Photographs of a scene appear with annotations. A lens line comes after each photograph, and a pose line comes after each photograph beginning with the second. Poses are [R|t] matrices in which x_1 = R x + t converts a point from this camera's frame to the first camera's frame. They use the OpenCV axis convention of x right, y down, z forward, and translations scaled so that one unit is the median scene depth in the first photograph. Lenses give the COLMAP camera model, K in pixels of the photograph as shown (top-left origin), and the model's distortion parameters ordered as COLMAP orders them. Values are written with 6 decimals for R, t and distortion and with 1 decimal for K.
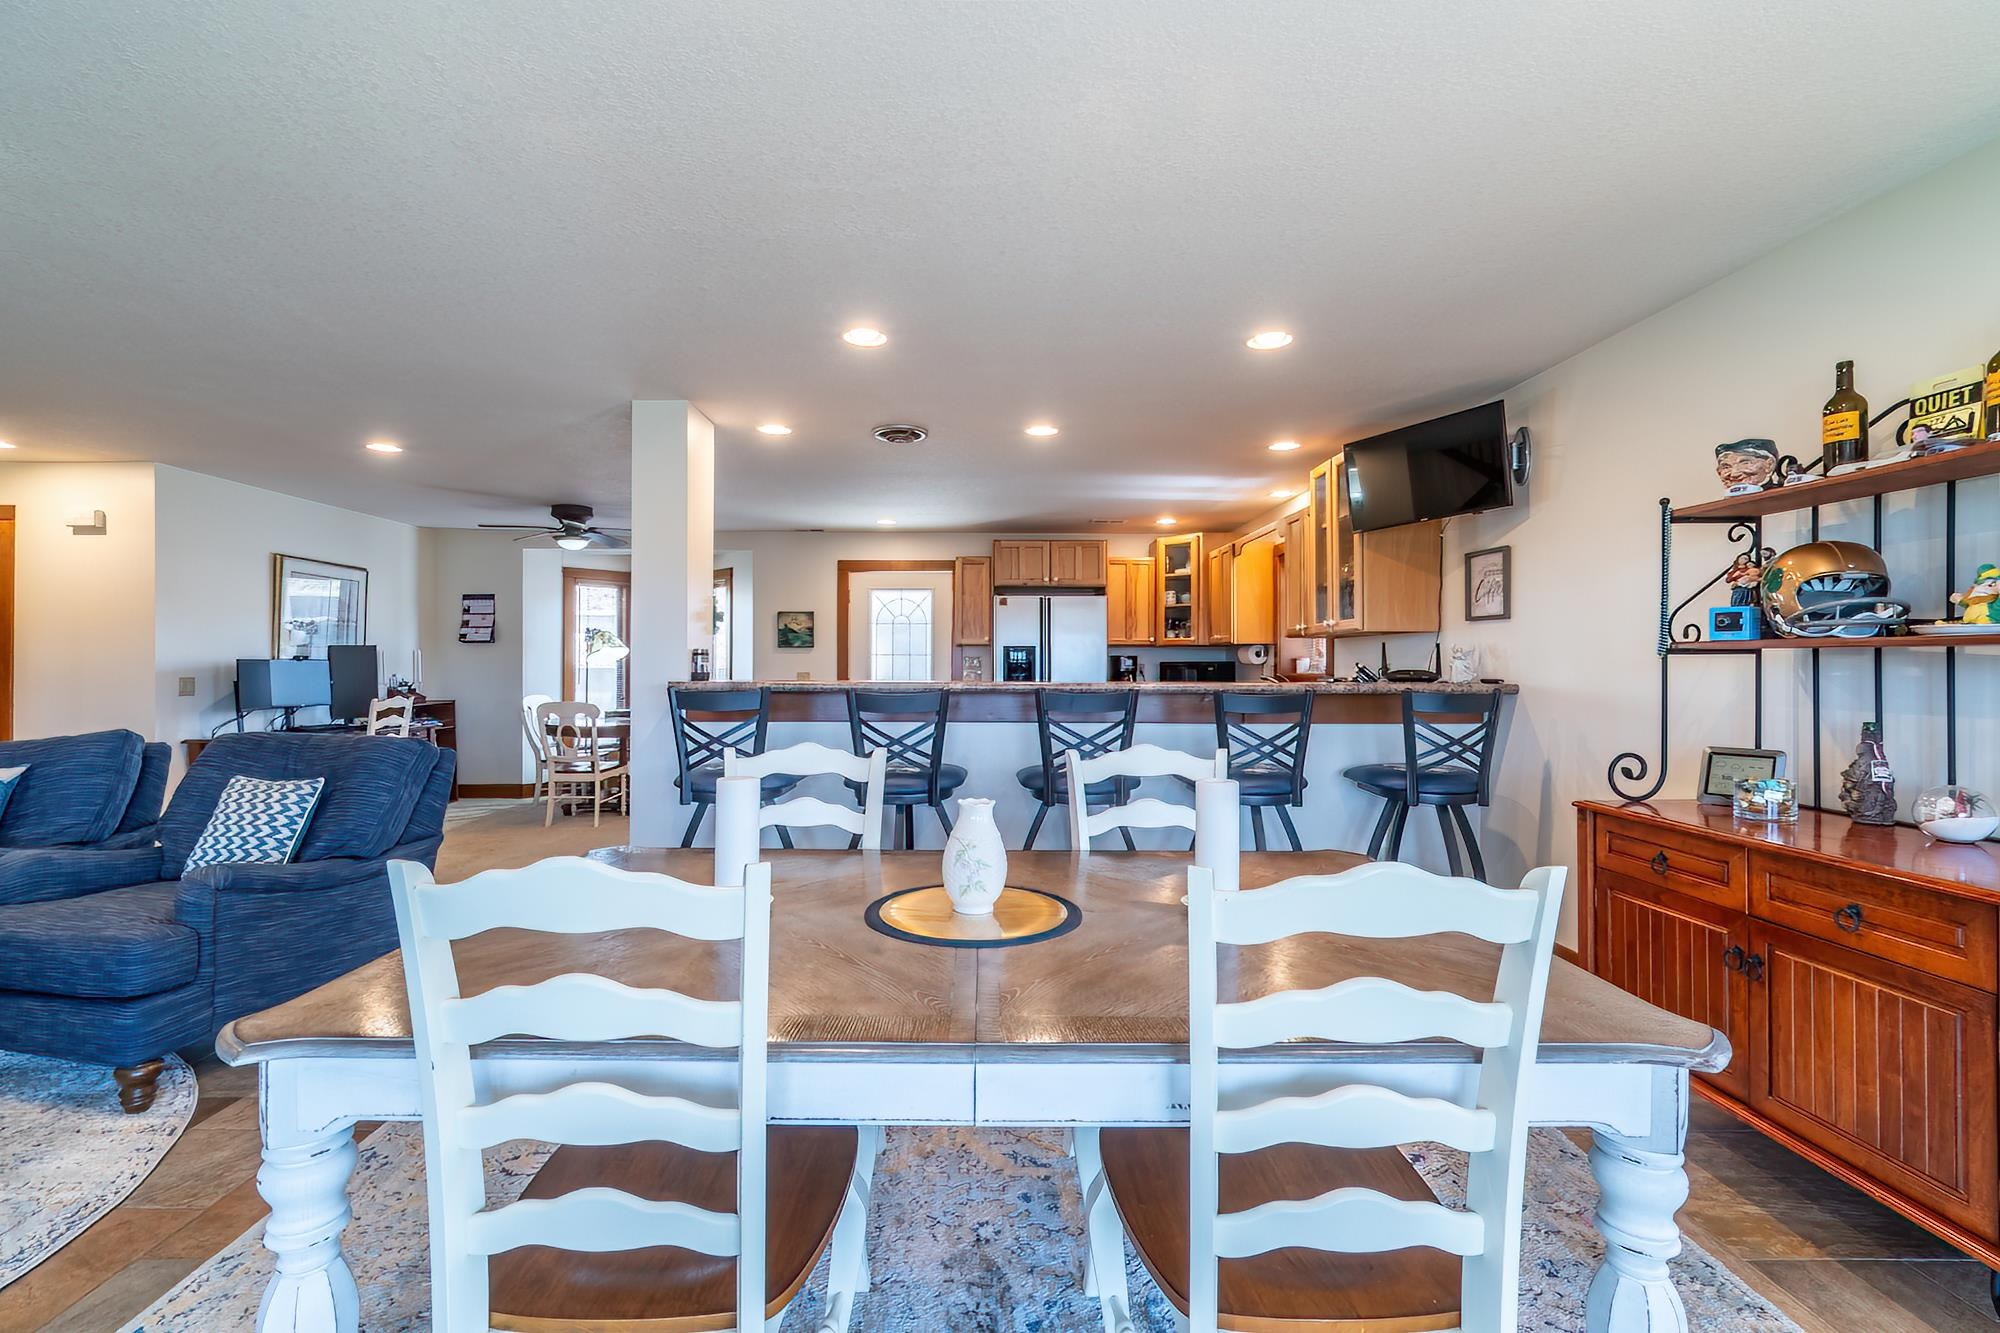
lens RADIAL K [[869.1, 0, 999.3], [0, 869.1, 665.1], [0, 0, 1]] dist [-0.003694, -0.000014]
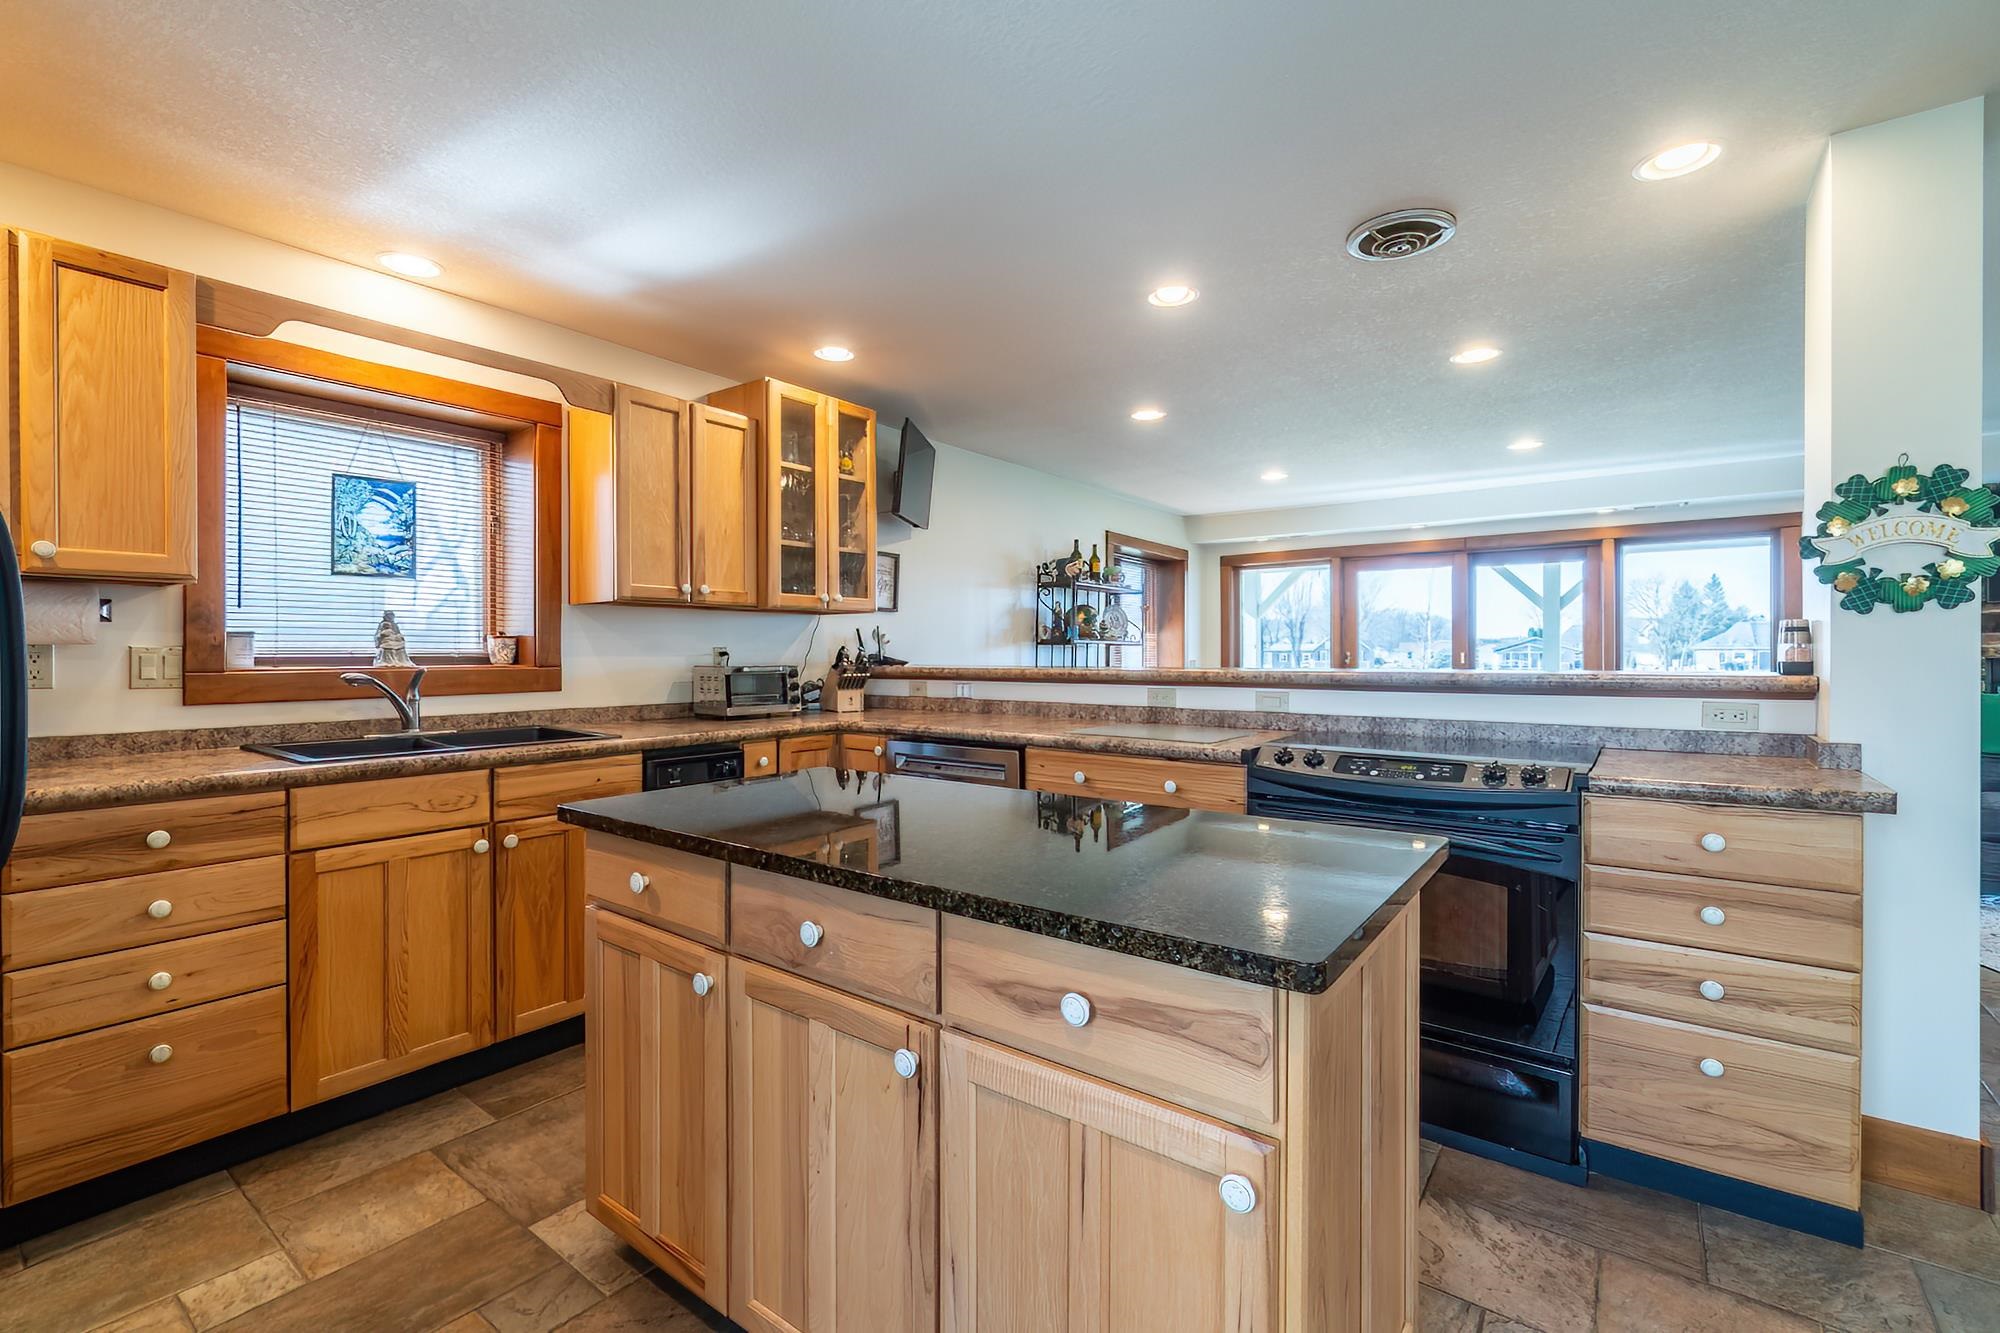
lens RADIAL K [[869.1, 0, 980.5], [0, 869.1, 655.7], [0, 0, 1]] dist [-0.003694, -0.000014]
pose [[-0.775968, -0.006536, 0.630738, -0.159935], [-0.002144, 0.999968, 0.007724, -0.000158], [-0.630768, 0.004641, -0.775957, 1.002046]]
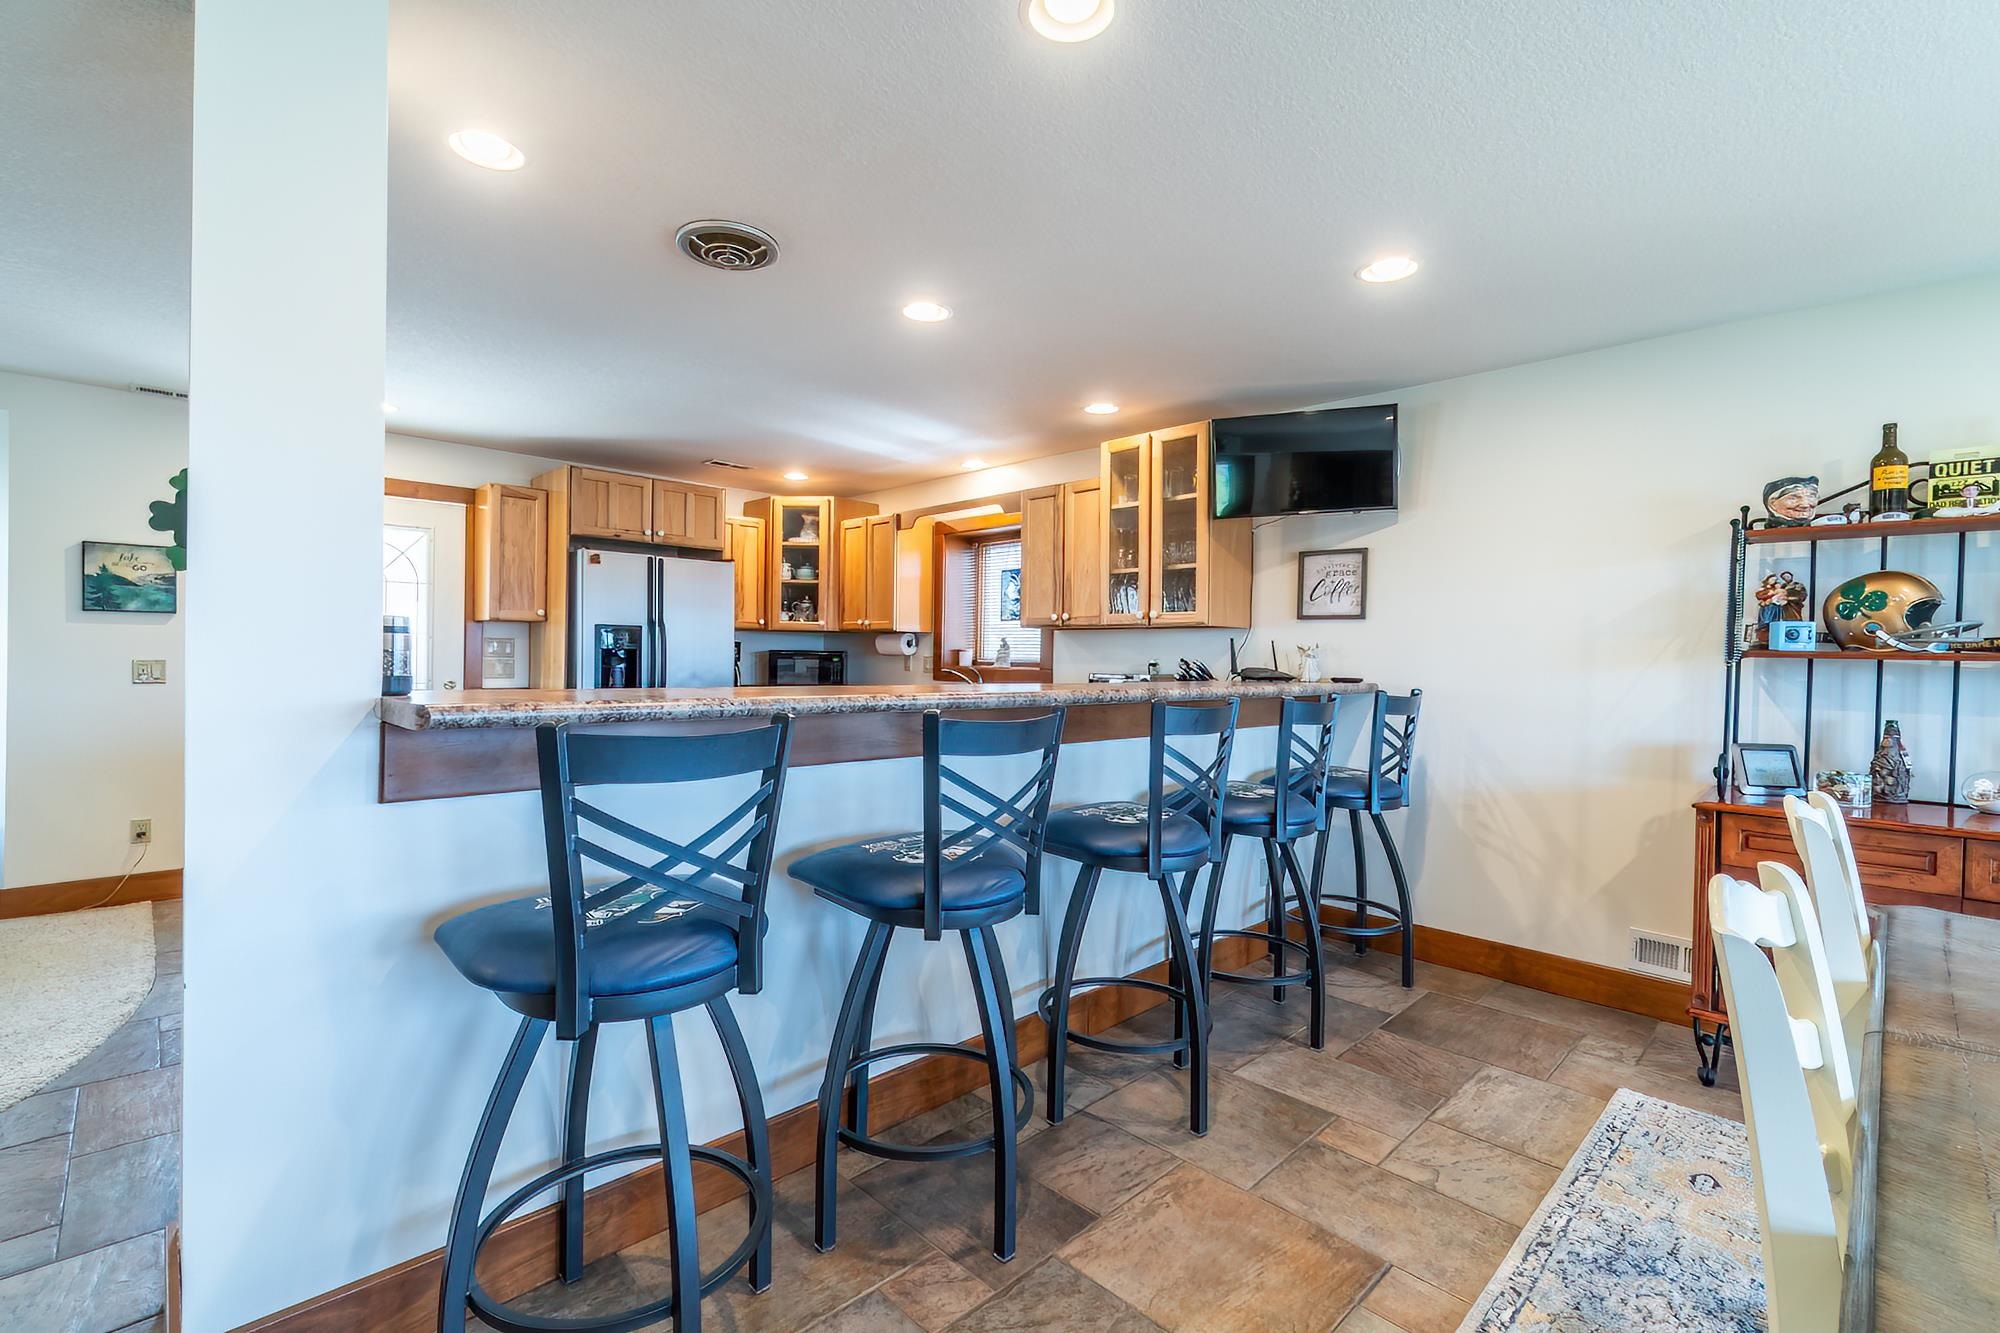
lens RADIAL K [[869.1, 0, 991.6], [0, 869.1, 667.9], [0, 0, 1]] dist [-0.003694, -0.000014]
pose [[0.733438, 0.000239, 0.679756, -0.229585], [-0.014540, 0.999777, 0.015337, -0.002763], [-0.679601, -0.021132, 0.733278, 0.287755]]
